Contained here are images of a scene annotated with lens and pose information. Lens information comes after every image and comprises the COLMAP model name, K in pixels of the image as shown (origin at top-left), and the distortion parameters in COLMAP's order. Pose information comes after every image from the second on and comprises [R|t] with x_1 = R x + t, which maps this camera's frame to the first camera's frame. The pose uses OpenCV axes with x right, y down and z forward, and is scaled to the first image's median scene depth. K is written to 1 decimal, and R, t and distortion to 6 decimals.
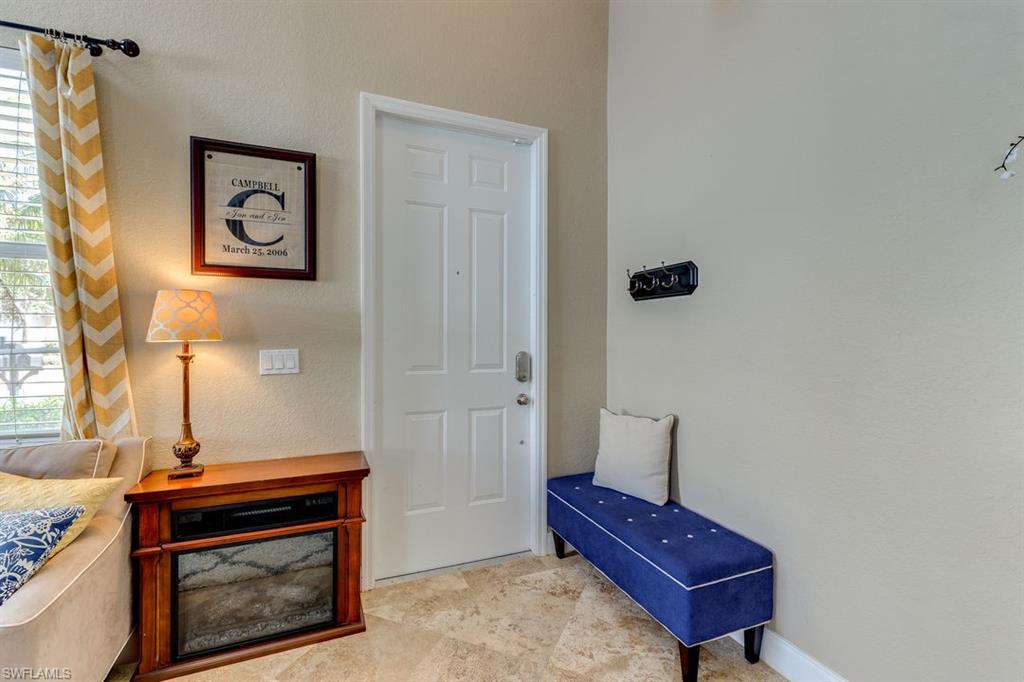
lens RADIAL K [[461.8, 0, 518.1], [0, 461.8, 338.3], [0, 0, 1]] dist [0.001910, -0.001038]
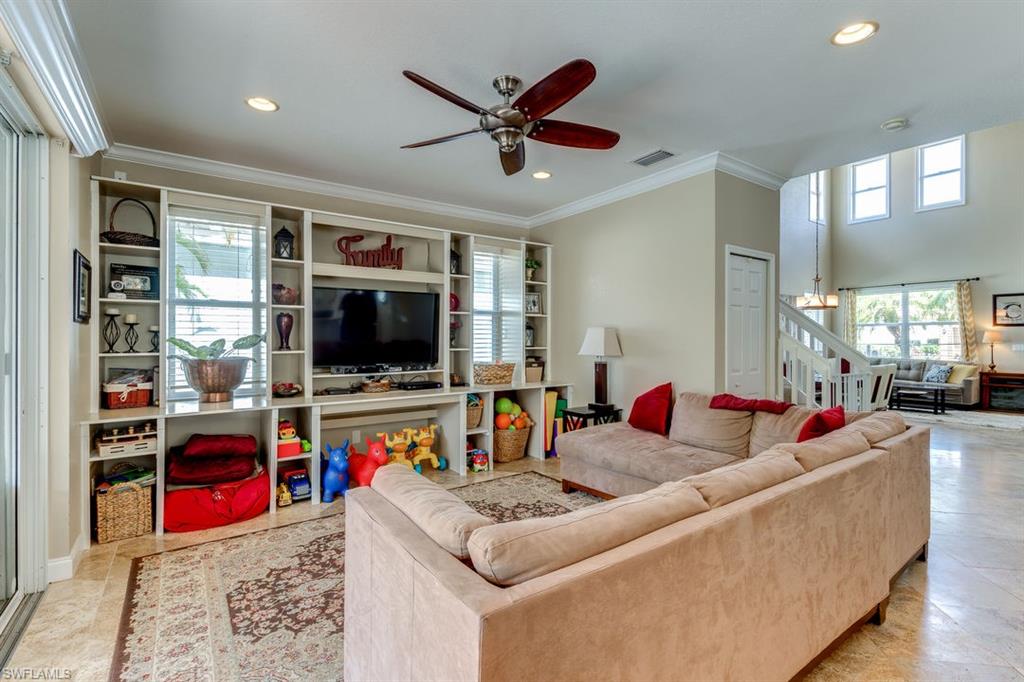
lens RADIAL K [[482.3, 0, 499.0], [0, 482.3, 337.9], [0, 0, 1]] dist [-0.000585, -0.000333]
pose [[0.216936, -0.004184, -0.976177, 2.874705], [-0.005599, 0.999969, -0.005530, 0.017643], [0.976170, 0.006665, 0.216906, -4.795851]]
